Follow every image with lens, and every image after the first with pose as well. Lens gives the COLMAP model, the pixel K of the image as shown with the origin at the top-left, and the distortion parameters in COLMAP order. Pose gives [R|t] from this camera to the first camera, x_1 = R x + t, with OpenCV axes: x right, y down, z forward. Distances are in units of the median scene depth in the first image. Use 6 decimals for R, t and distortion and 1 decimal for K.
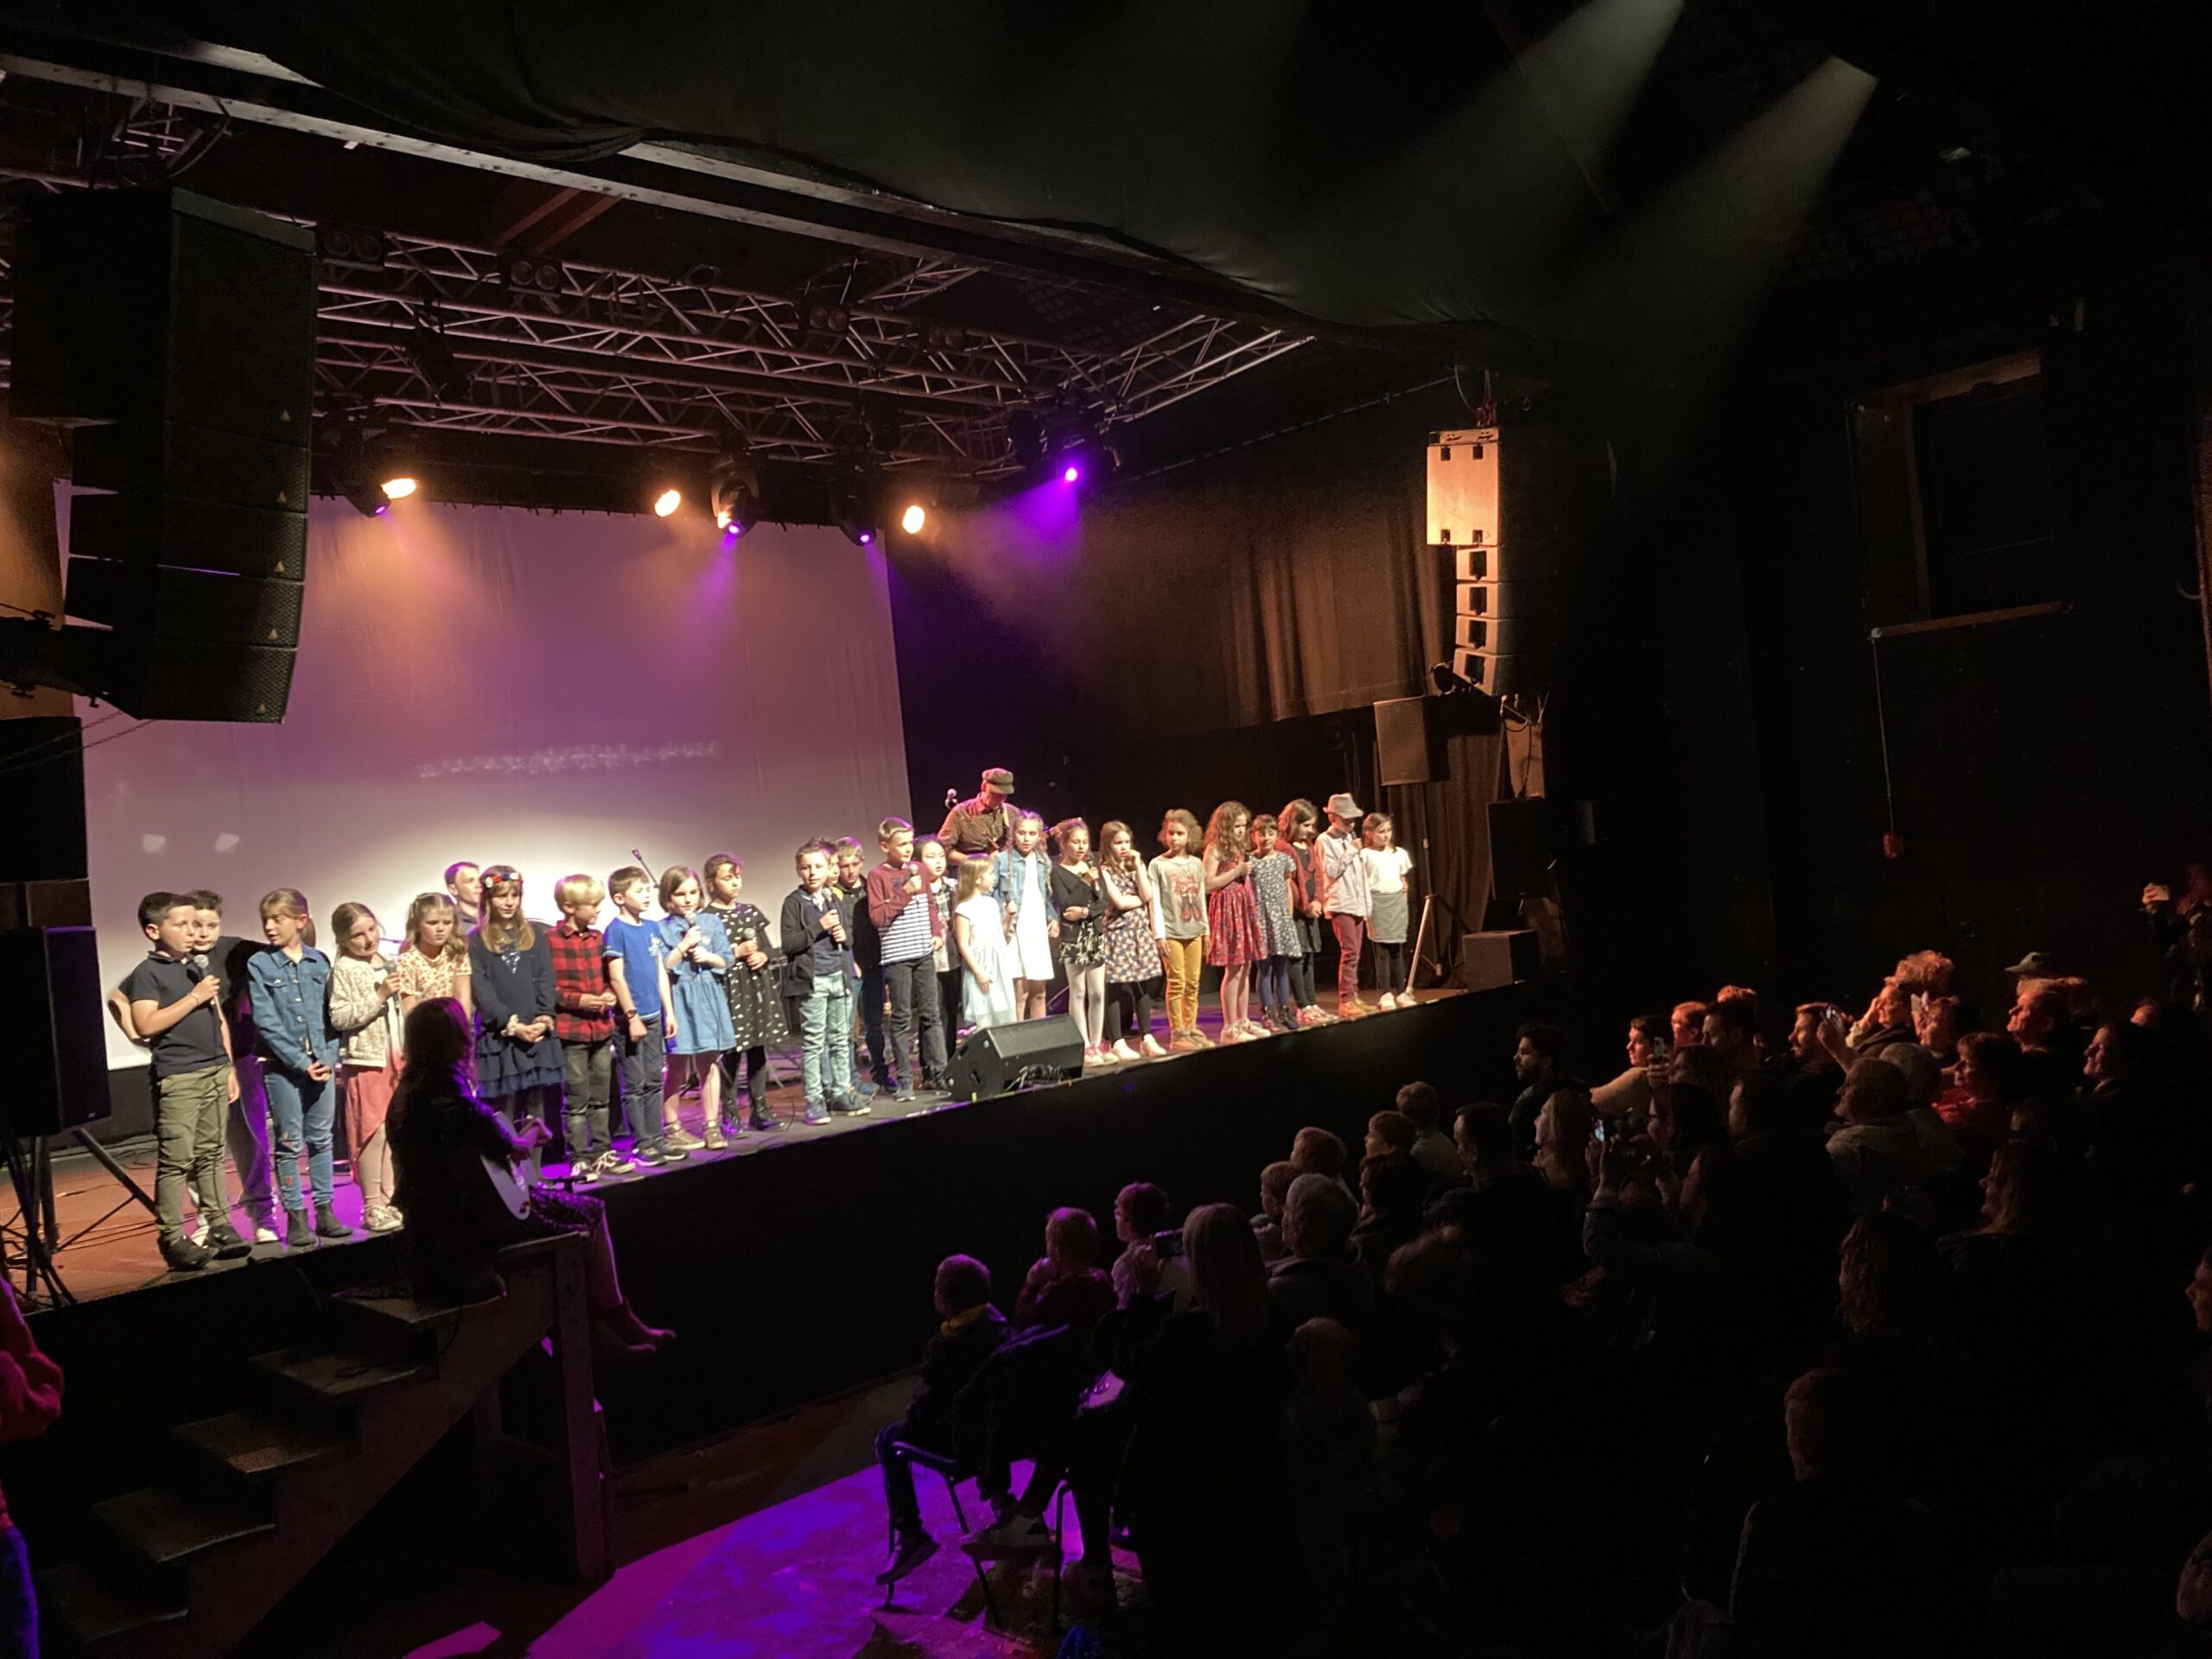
lens RADIAL K [[1829.0, 0, 1121.1], [0, 1829.0, 819.7], [0, 0, 1]] dist [0.029606, -0.033471]
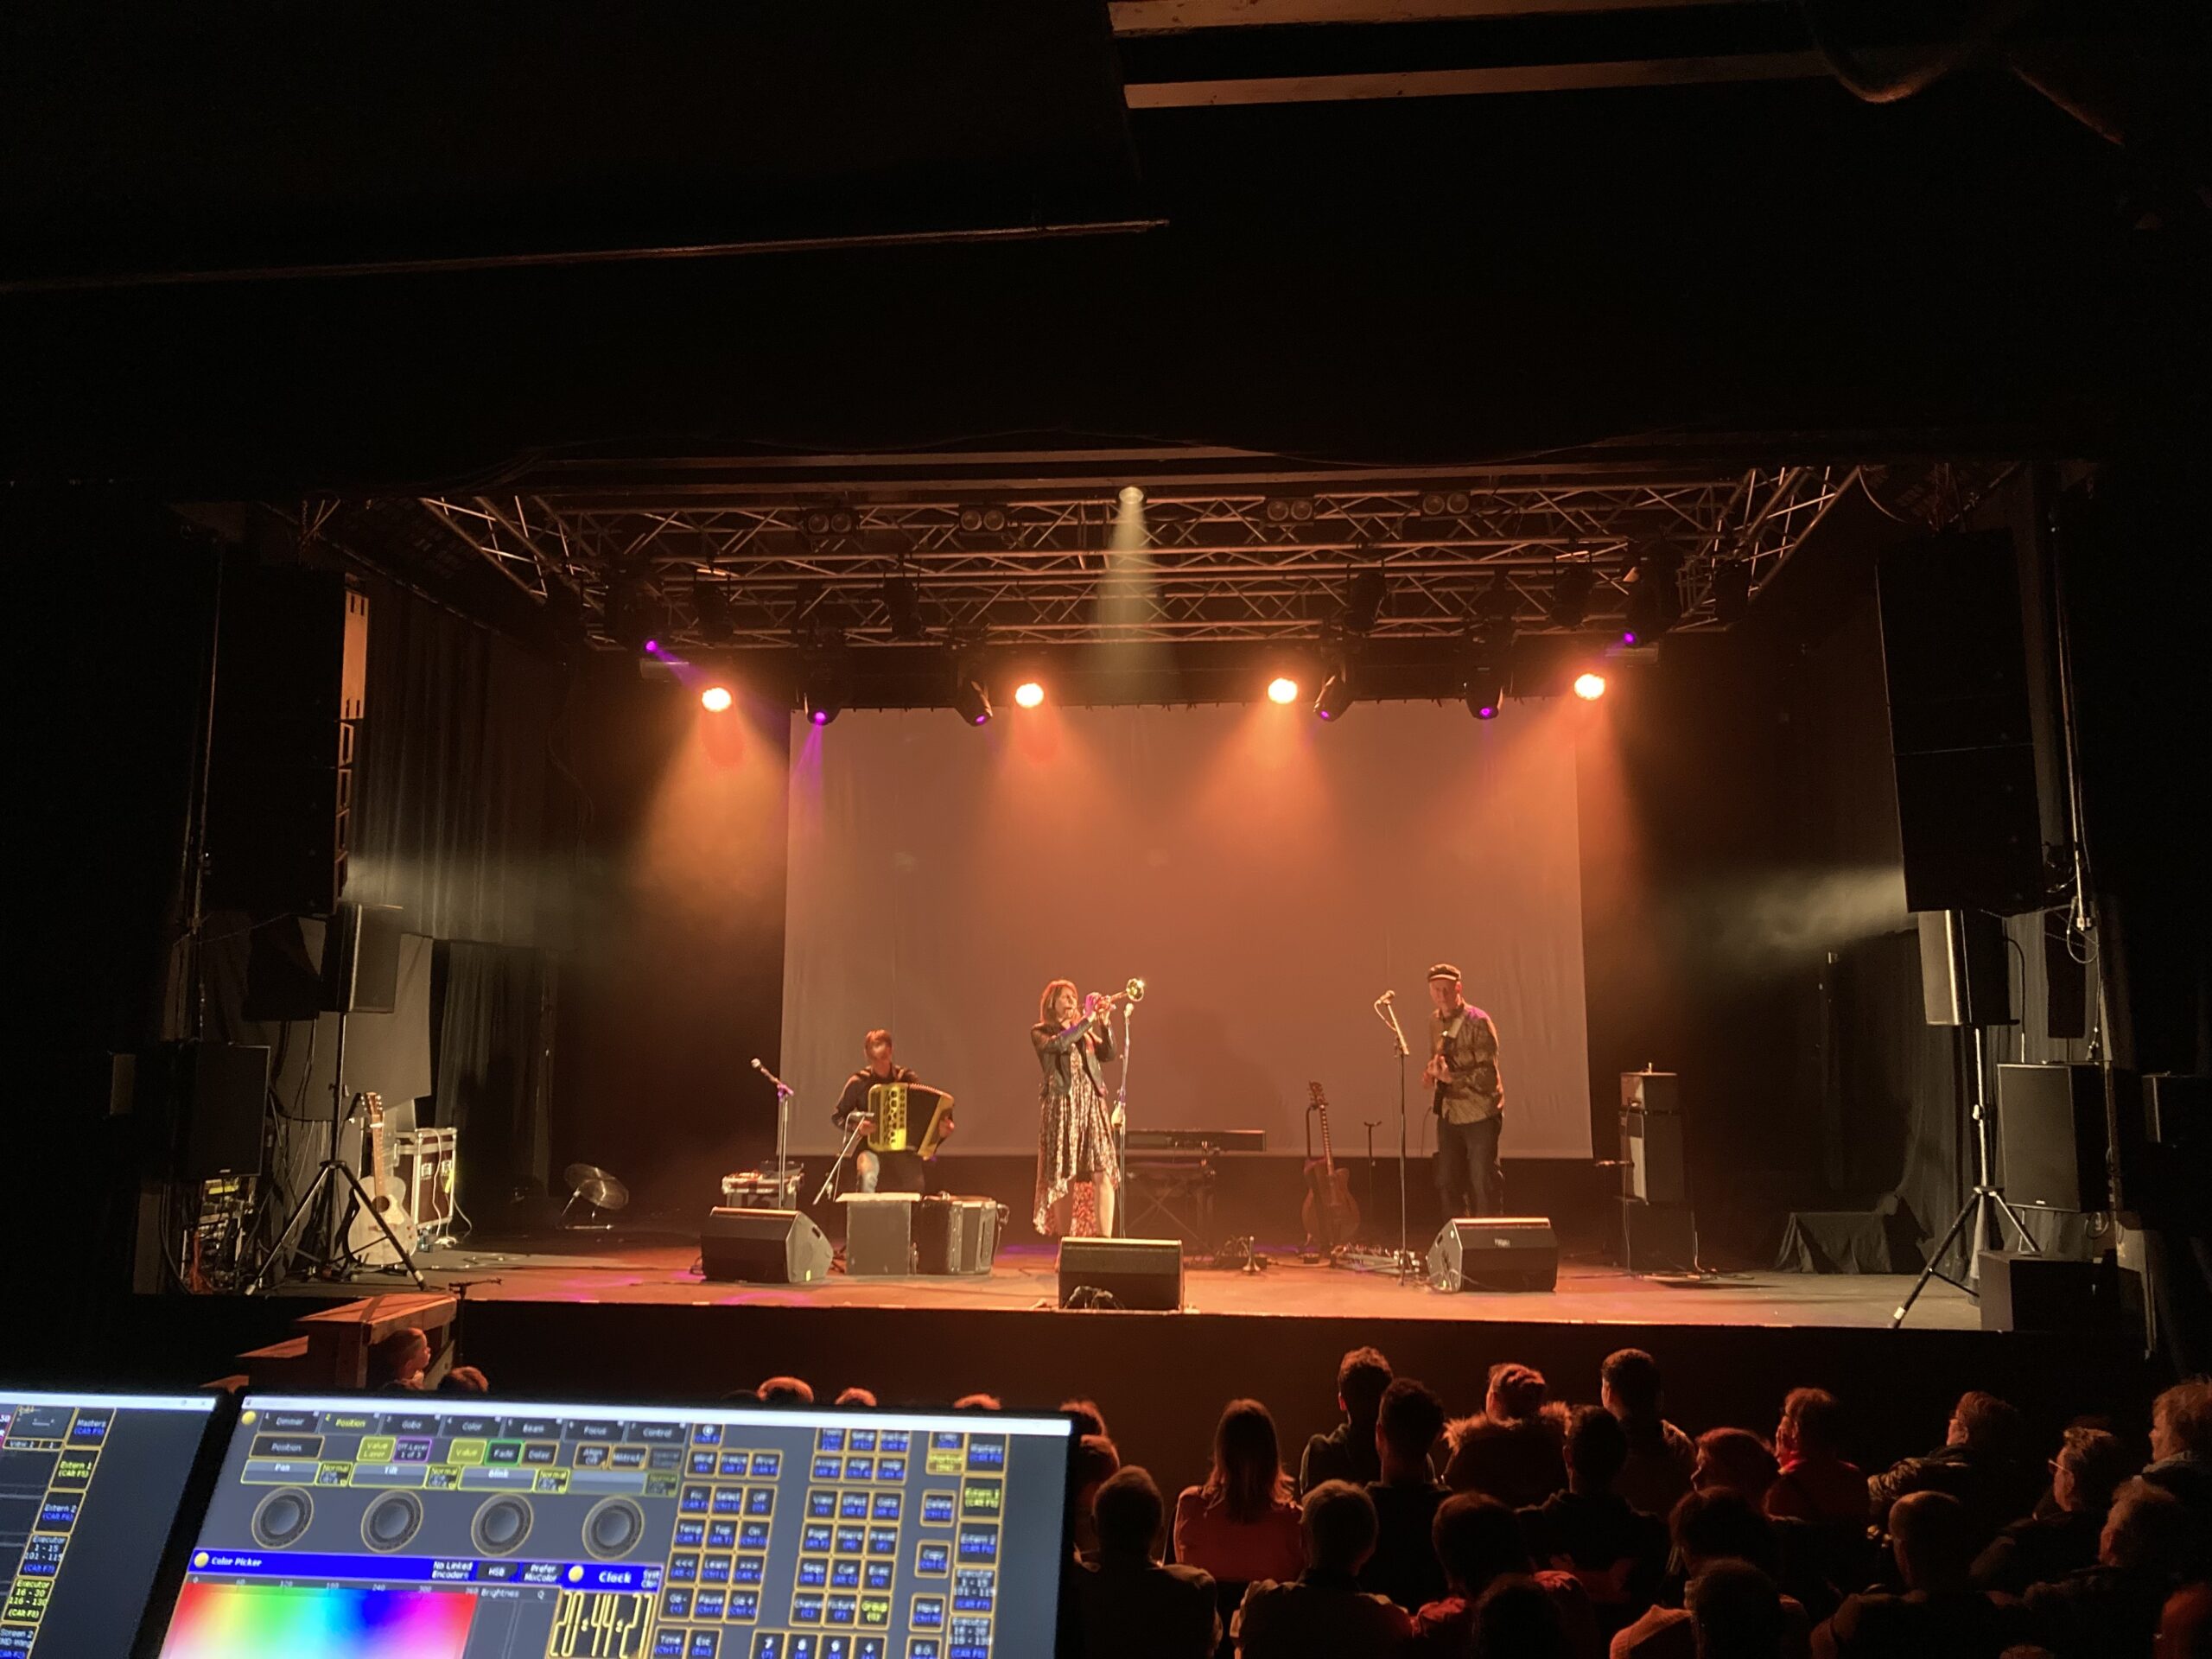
lens RADIAL K [[1829.0, 0, 1100.4], [0, 1829.0, 795.7], [0, 0, 1]] dist [0.029606, -0.033471]
pose [[0.630745, -0.007329, -0.775955, 0.594588], [-0.059765, 0.996526, -0.057993, -0.055907], [0.773685, 0.082954, 0.628116, 0.323469]]
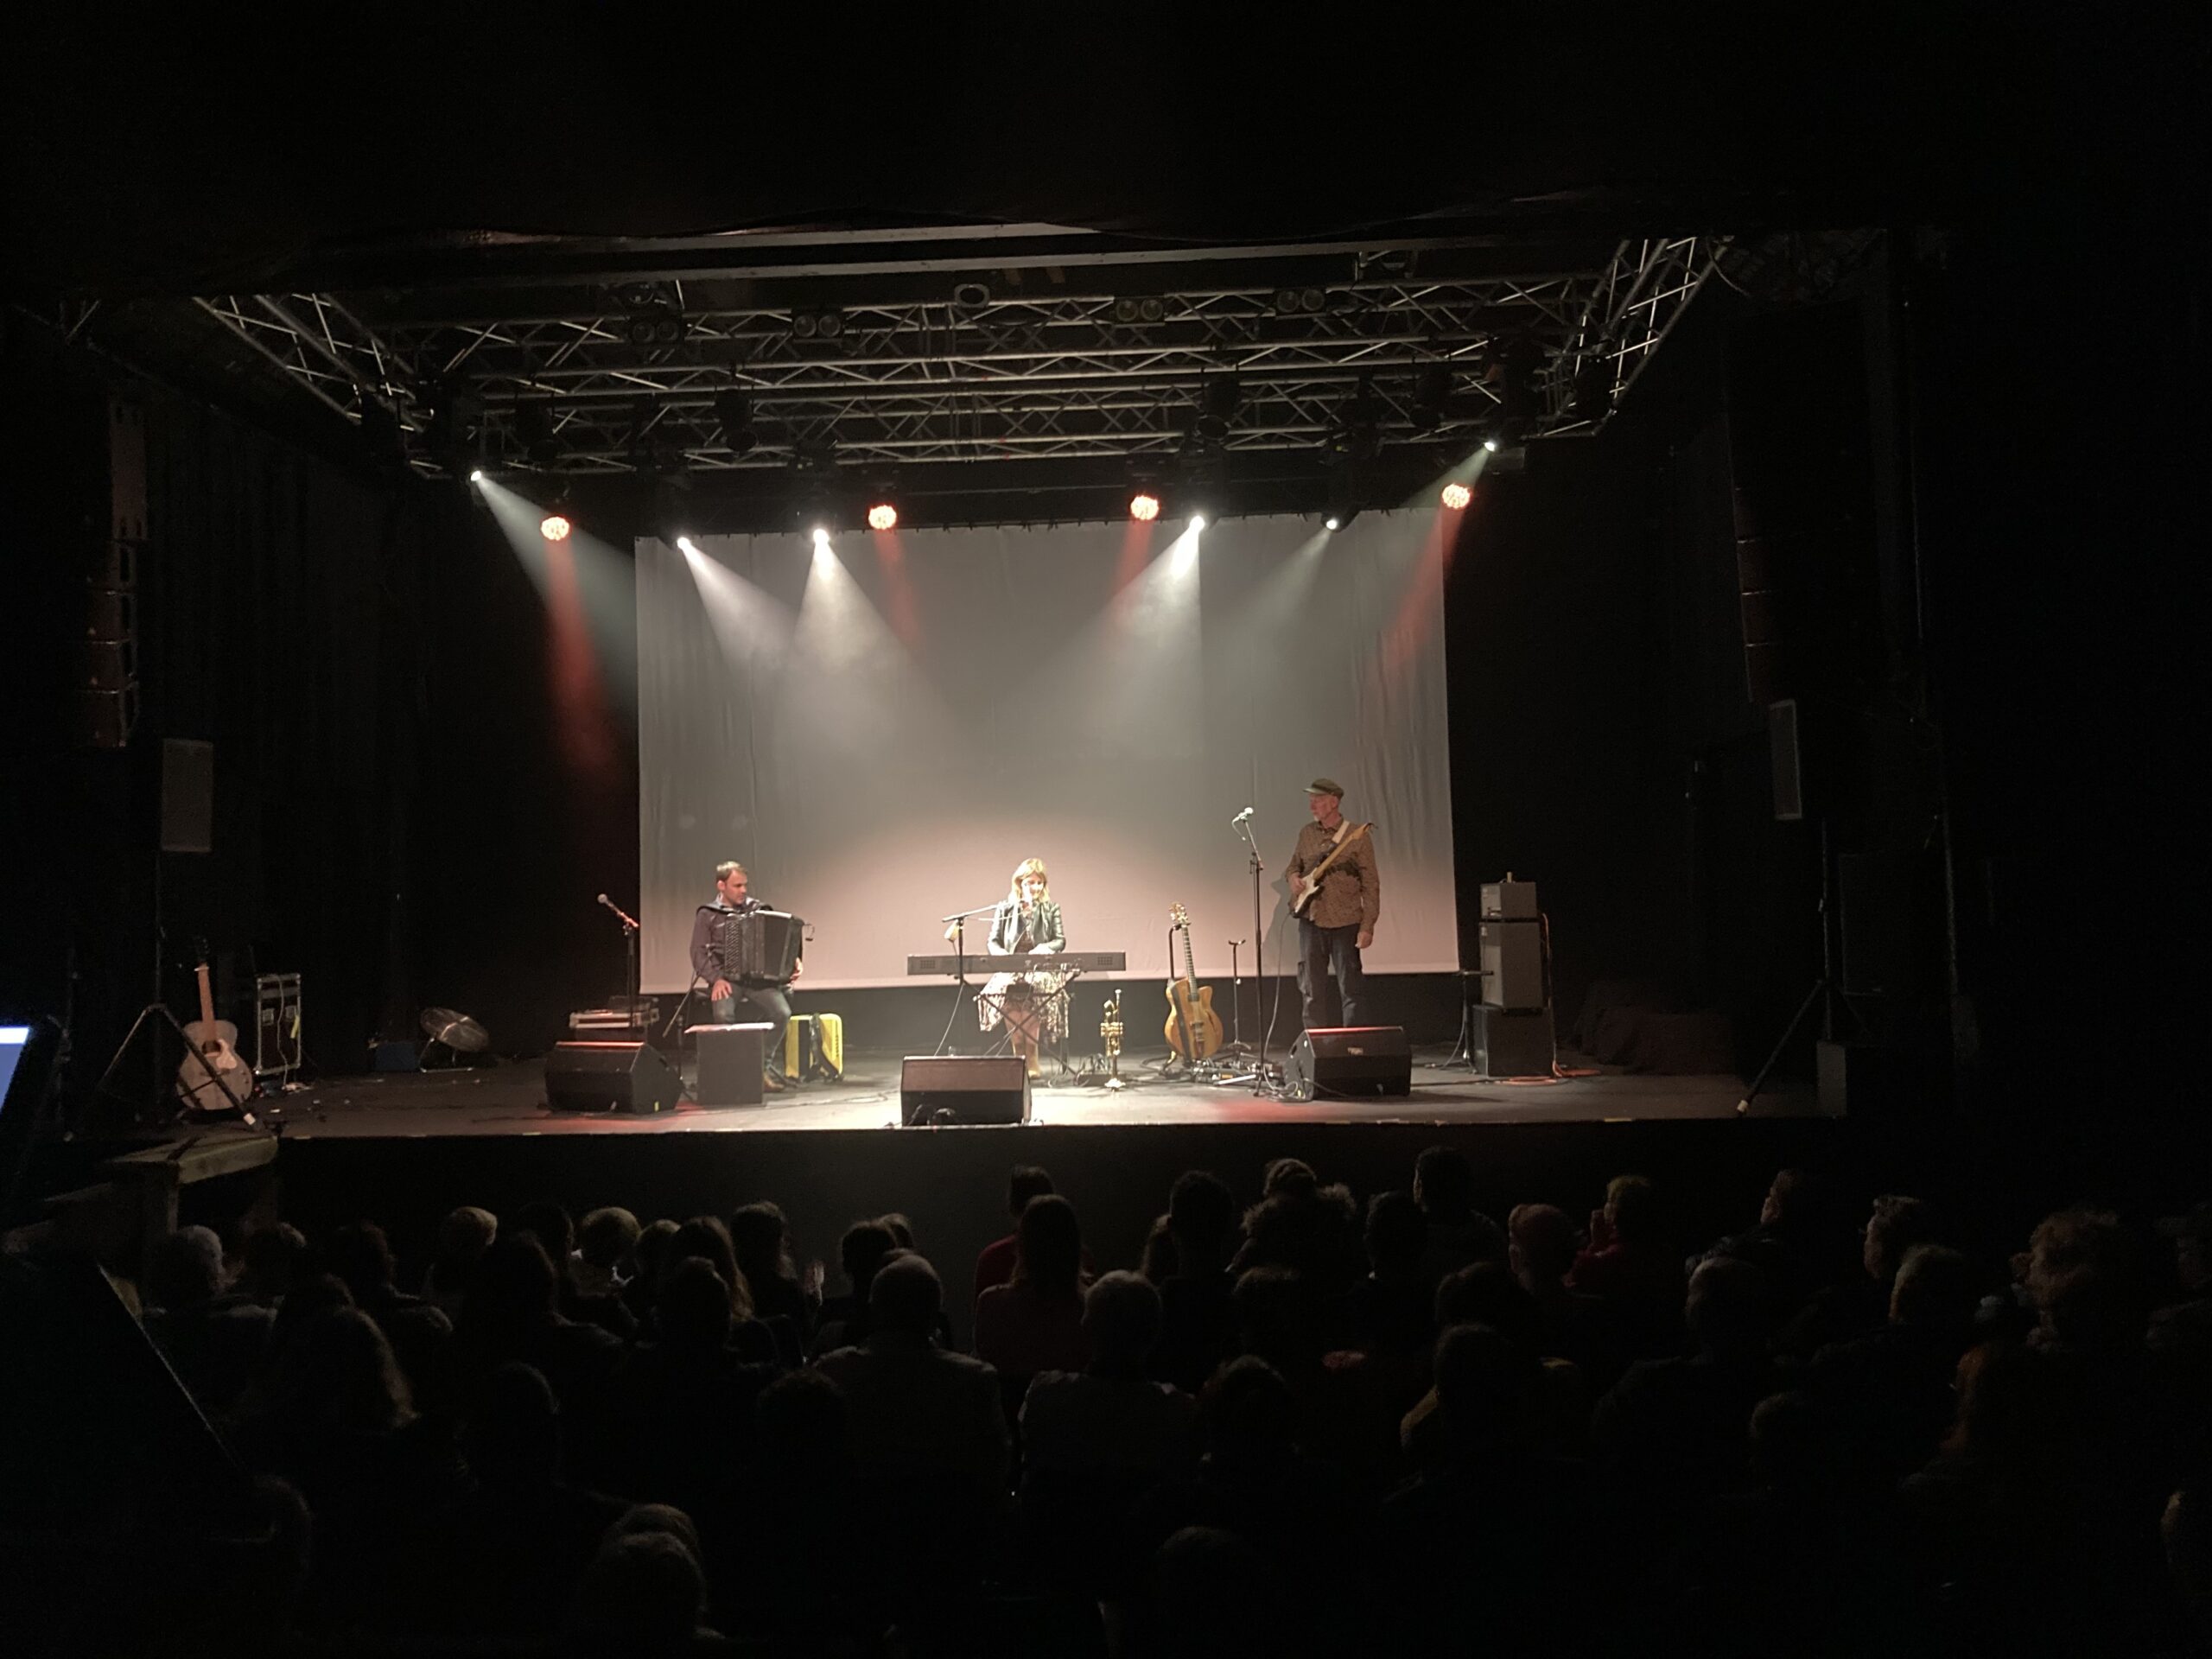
lens RADIAL K [[1829.0, 0, 1090.3], [0, 1829.0, 818.8], [0, 0, 1]] dist [0.029606, -0.033471]
pose [[0.661070, 0.048444, -0.748758, 0.598497], [-0.035055, 0.998818, 0.033673, -0.040252], [0.749505, 0.003987, 0.661987, 0.369679]]
